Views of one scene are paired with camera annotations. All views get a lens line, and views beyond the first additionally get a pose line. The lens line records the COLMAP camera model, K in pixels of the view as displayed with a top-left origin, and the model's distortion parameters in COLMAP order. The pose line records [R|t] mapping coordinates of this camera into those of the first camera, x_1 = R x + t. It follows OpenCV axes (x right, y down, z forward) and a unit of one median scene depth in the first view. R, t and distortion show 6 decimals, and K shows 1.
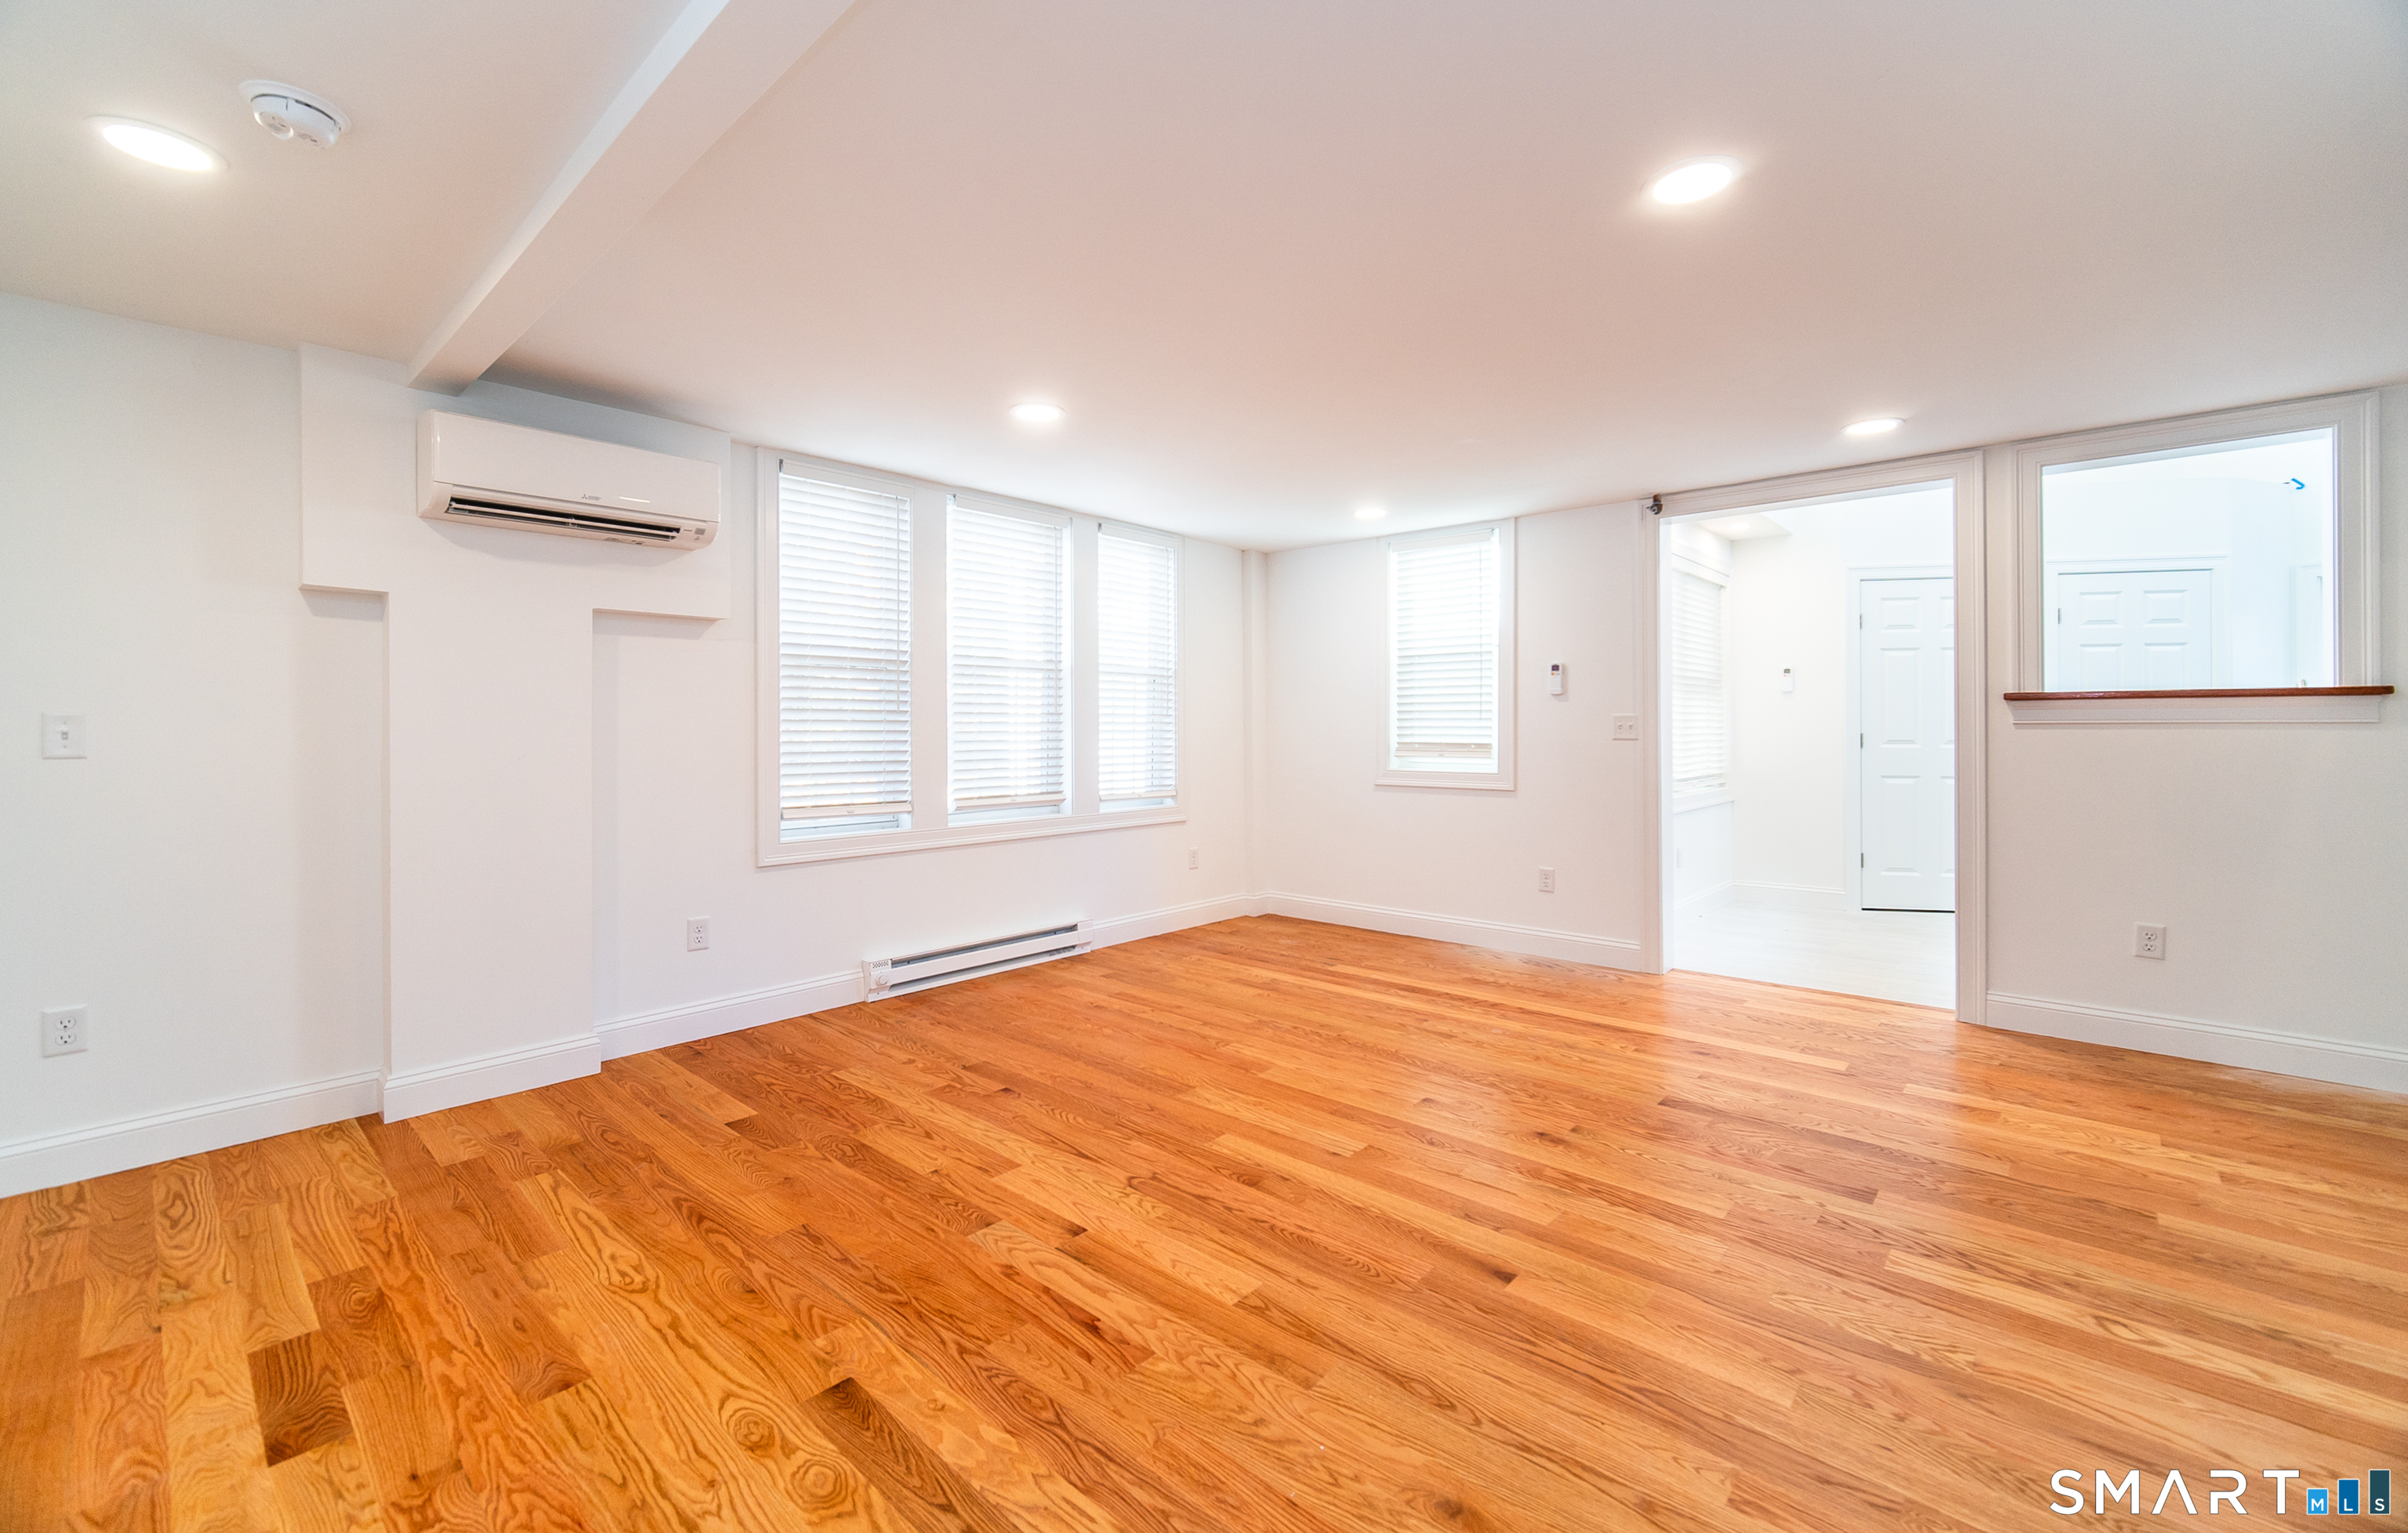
lens RADIAL K [[962.6, 0, 1182.6], [0, 962.6, 724.7], [0, 0, 1]] dist [-0.000635, -0.000231]
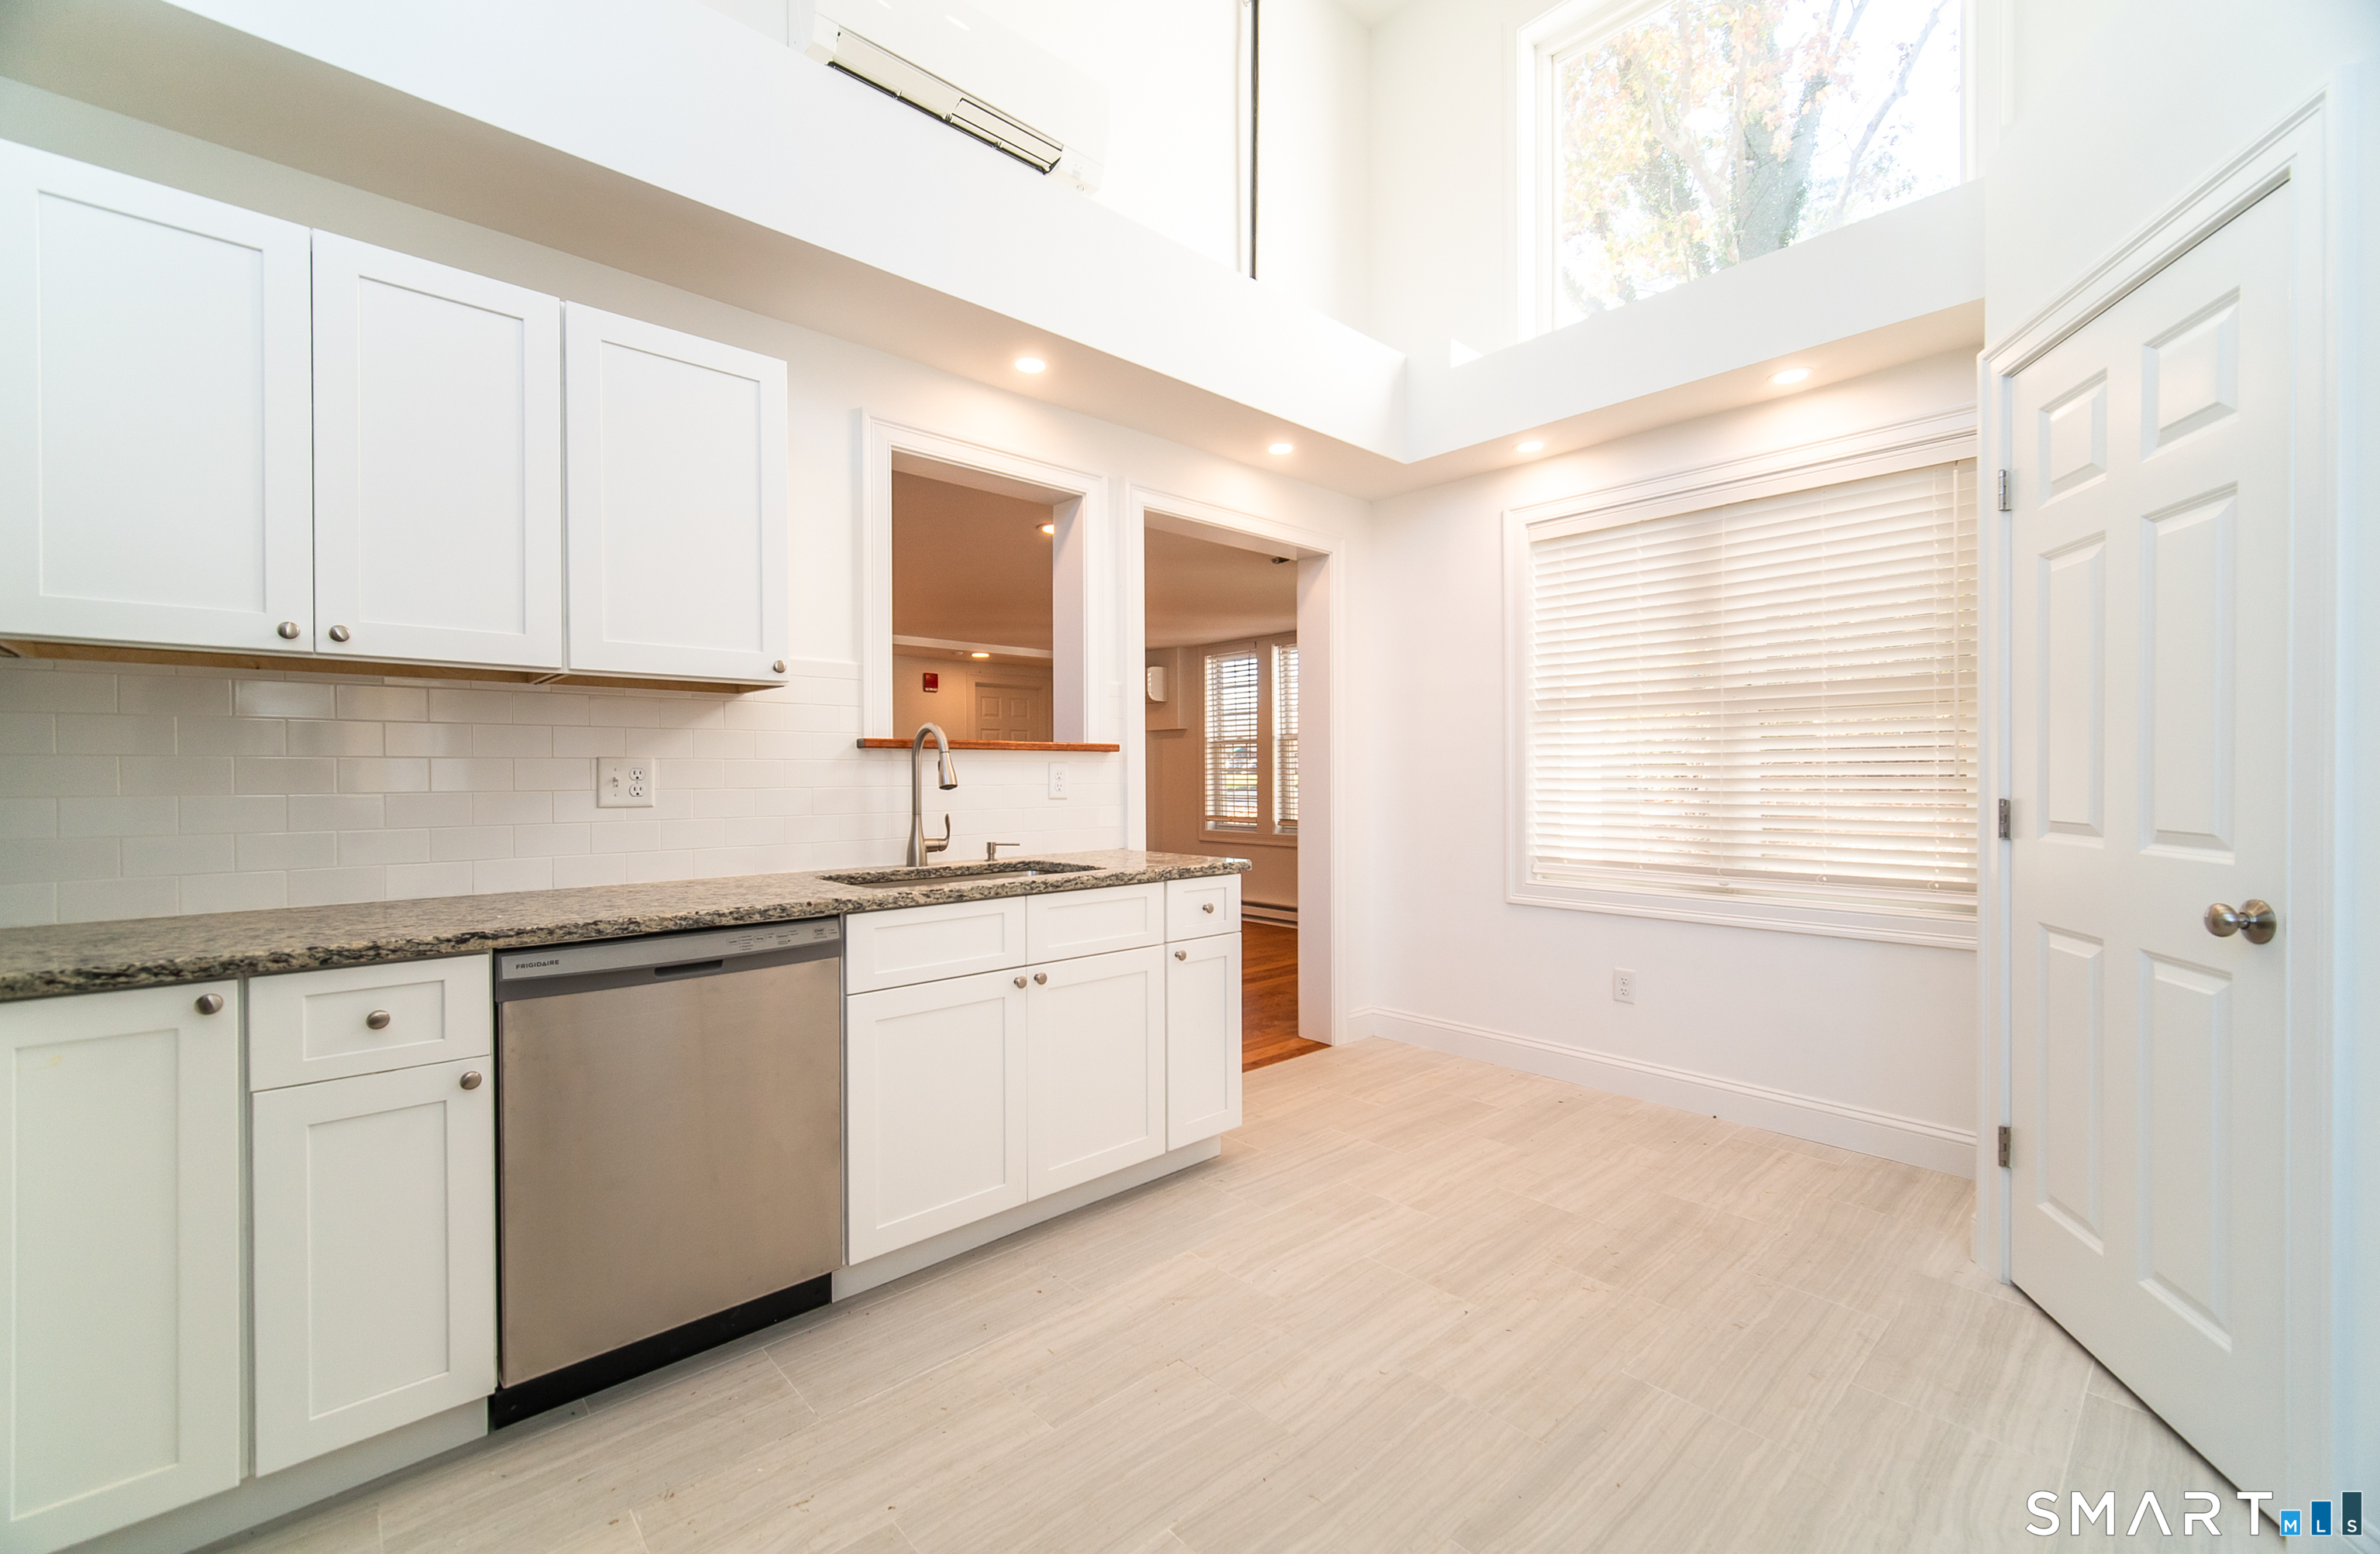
lens RADIAL K [[969.5, 0, 1190.0], [0, 969.5, 777.0], [0, 0, 1]] dist [-0.000667, -0.000114]
pose [[-0.074685, 0.008632, -0.997170, 2.281275], [0.005849, 0.999949, 0.008218, -0.018778], [0.997190, -0.005219, -0.074731, 1.501063]]
